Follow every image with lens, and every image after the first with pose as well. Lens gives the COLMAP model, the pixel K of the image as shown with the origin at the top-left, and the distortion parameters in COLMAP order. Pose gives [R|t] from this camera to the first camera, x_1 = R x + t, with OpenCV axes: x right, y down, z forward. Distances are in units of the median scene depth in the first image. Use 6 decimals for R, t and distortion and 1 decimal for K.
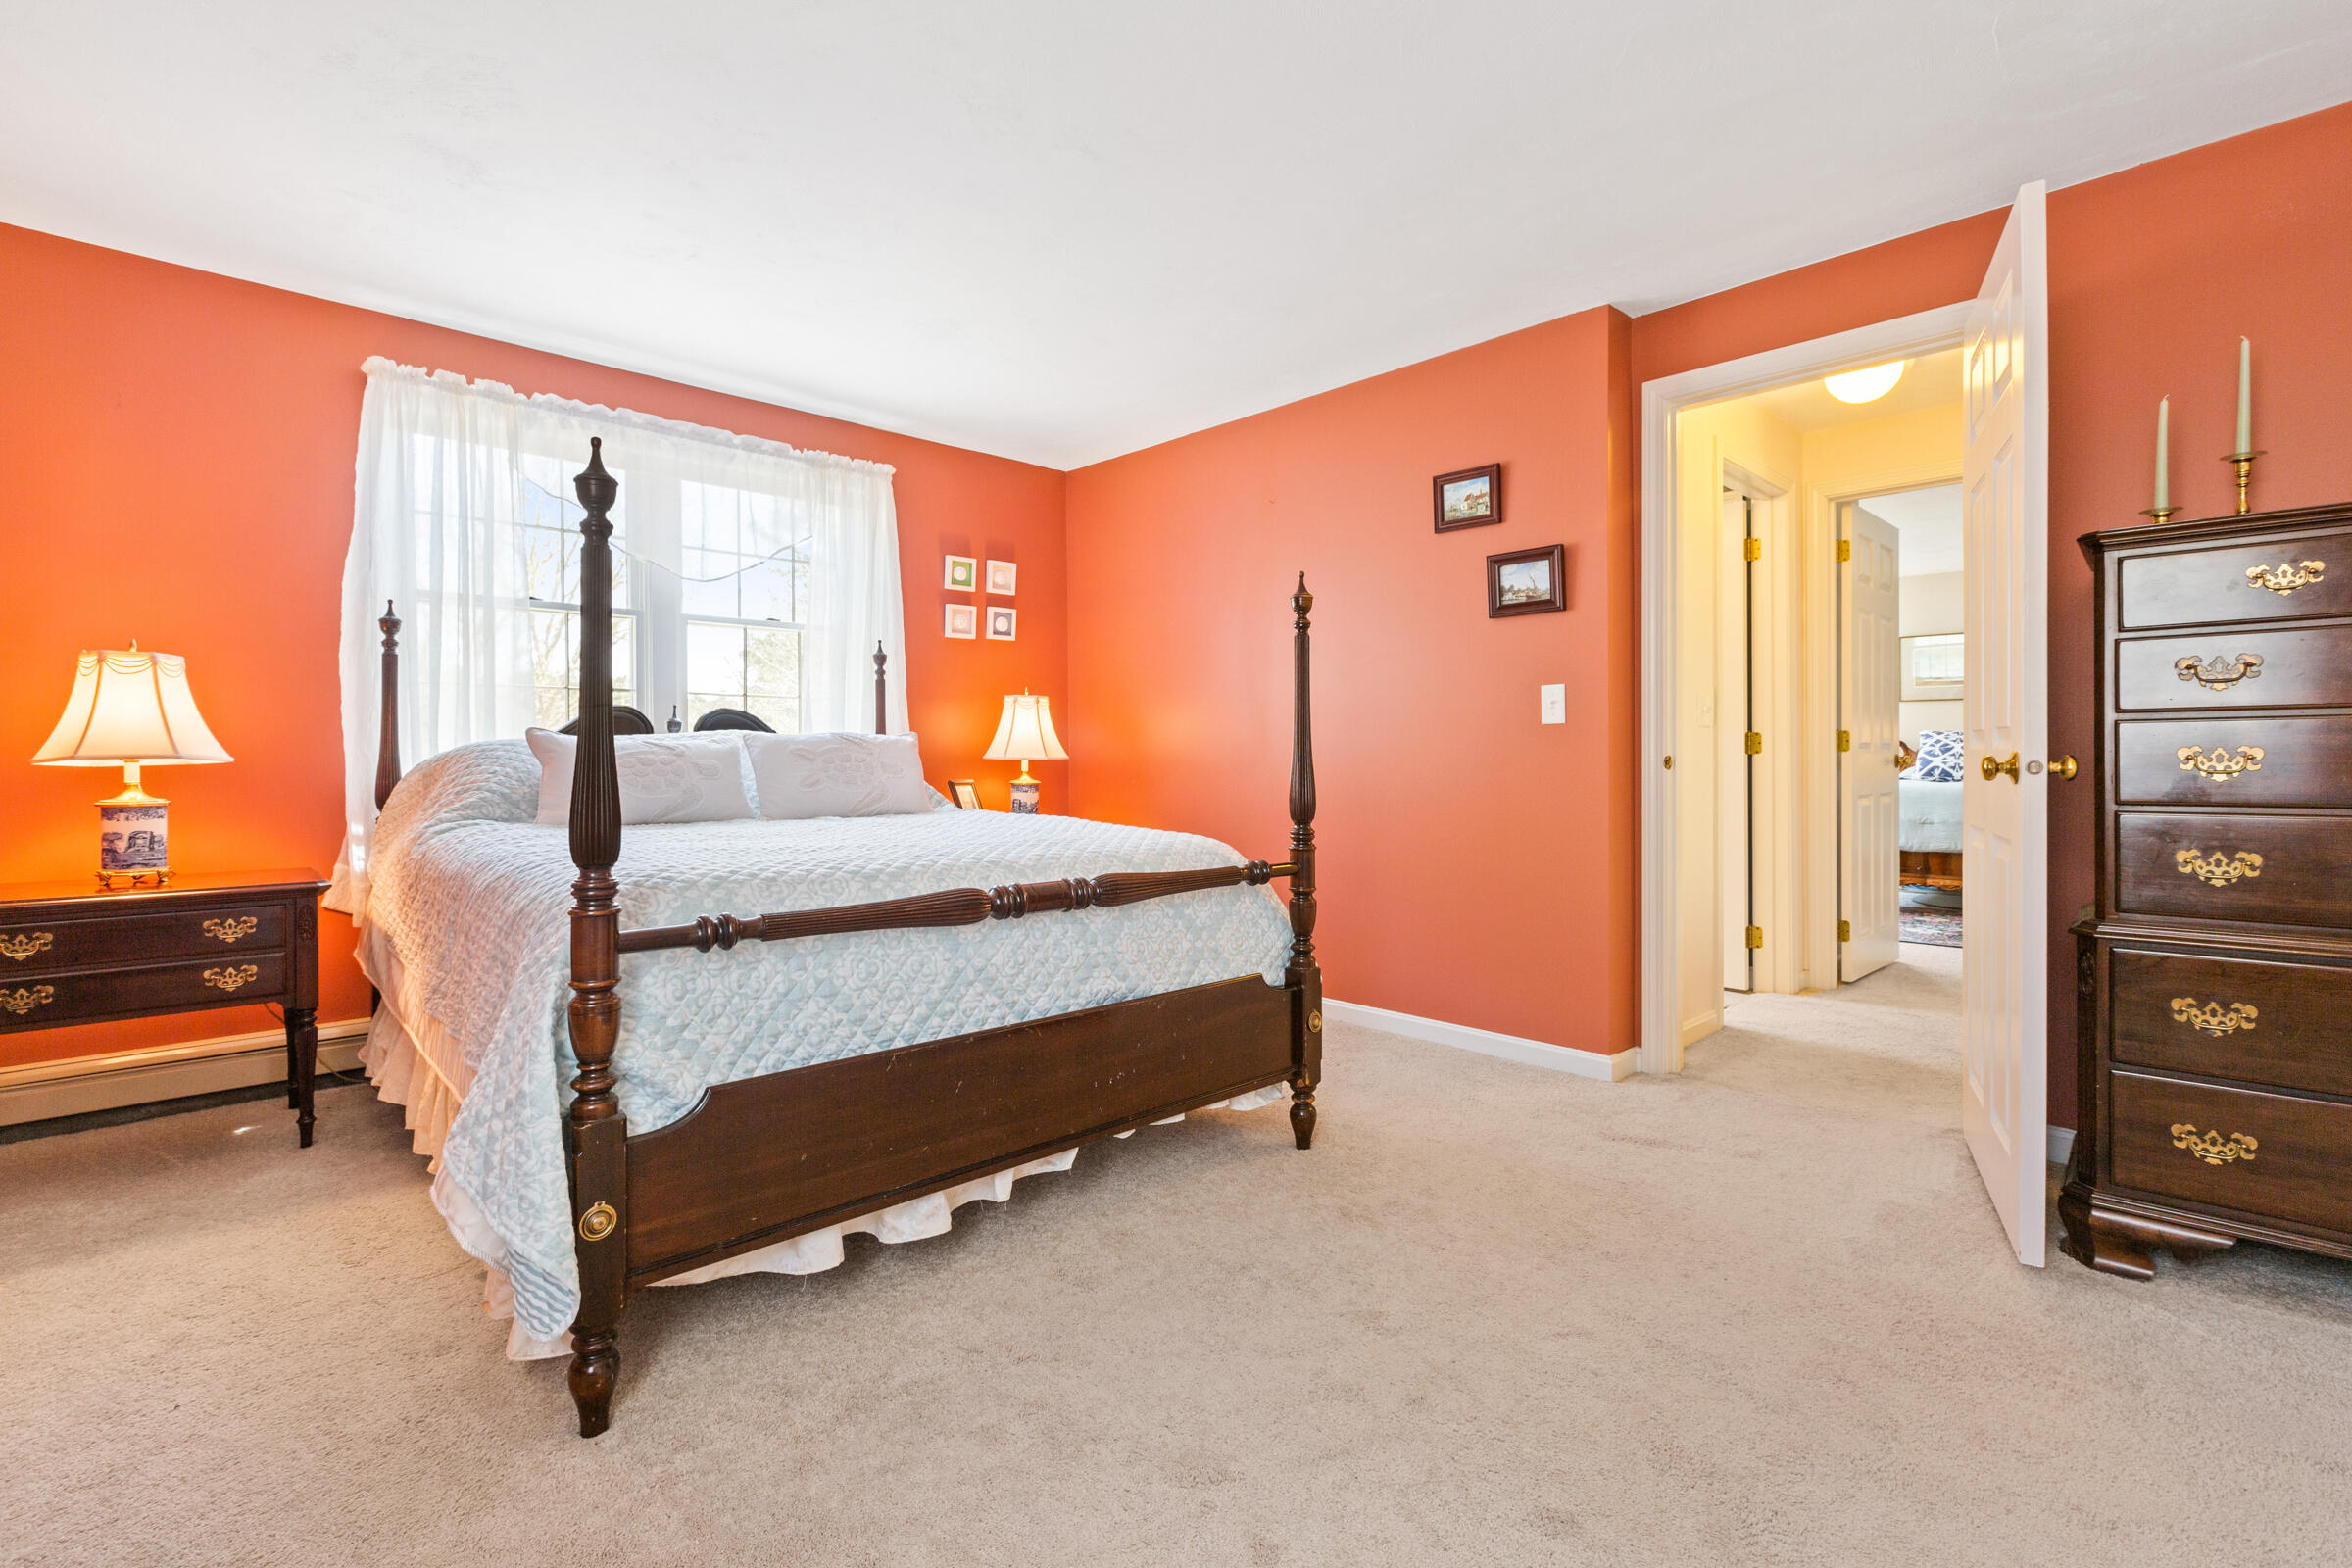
lens RADIAL K [[1057.7, 0, 1169.2], [0, 1057.7, 746.5], [0, 0, 1]] dist [0.018789, -0.000099]
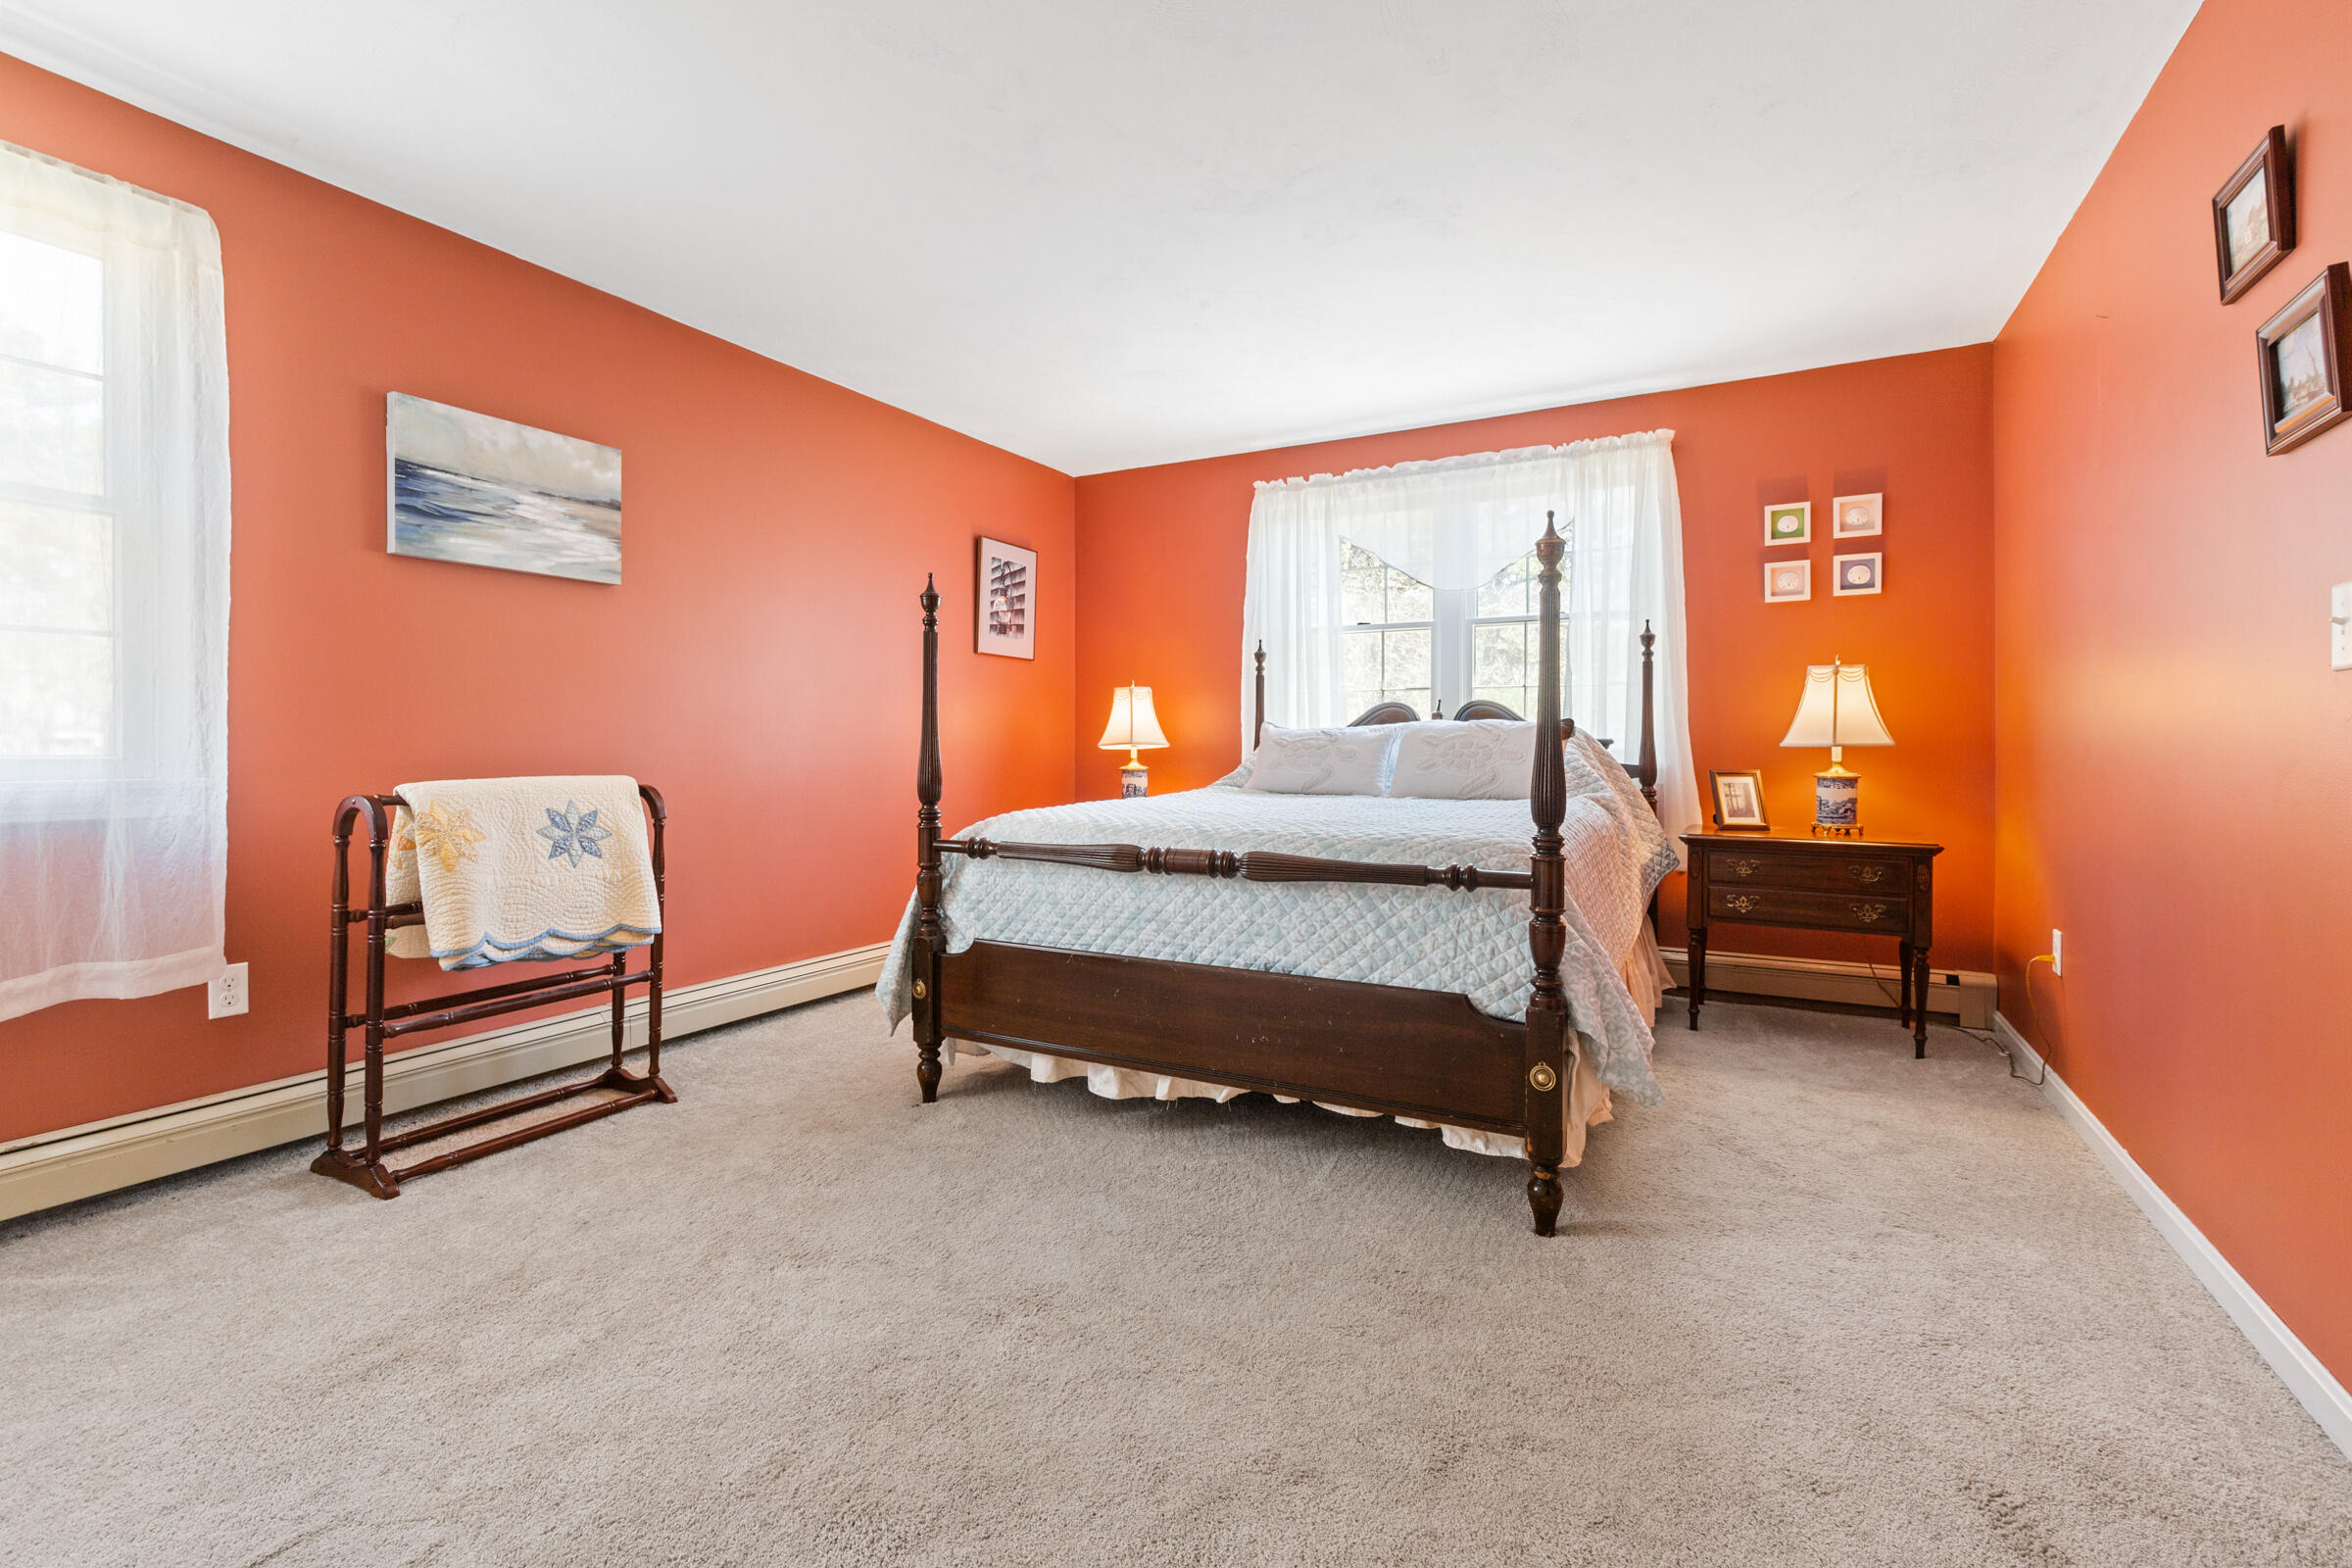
lens RADIAL K [[1057.7, 0, 1169.2], [0, 1057.7, 746.5], [0, 0, 1]] dist [0.018789, -0.000099]
pose [[0.316854, 0.004835, -0.948462, 0.622957], [0.009743, 0.999918, 0.008353, 0.001170], [0.948424, -0.011888, 0.316781, 0.372531]]
